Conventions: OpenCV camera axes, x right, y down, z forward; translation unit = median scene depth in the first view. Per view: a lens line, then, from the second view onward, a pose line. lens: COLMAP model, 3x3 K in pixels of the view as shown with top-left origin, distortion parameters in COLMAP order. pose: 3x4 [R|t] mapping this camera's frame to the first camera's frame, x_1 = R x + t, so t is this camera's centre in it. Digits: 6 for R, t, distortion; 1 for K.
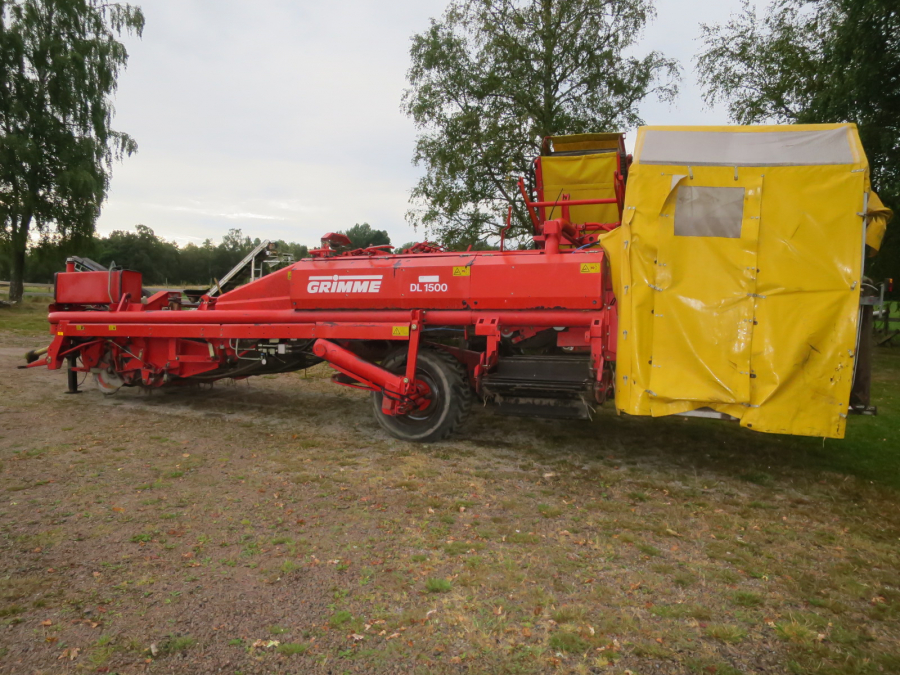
lens RADIAL K [[643.4, 0, 450.9], [0, 643.4, 339.2], [0, 0, 1]] dist [-0.056591, 0.012342]
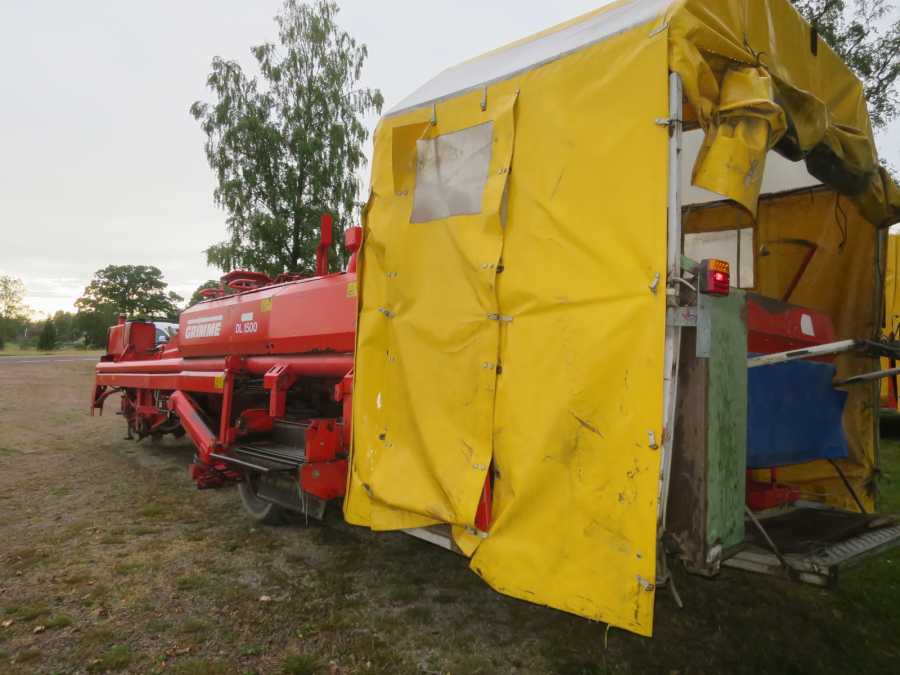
lens RADIAL K [[643.4, 0, 455.2], [0, 643.4, 340.1], [0, 0, 1]] dist [-0.056591, 0.012342]
pose [[0.882297, -0.023254, -0.470118, 0.655009], [-0.015008, 0.996881, -0.077476, -0.008738], [0.470453, 0.075412, 0.879197, 0.495651]]
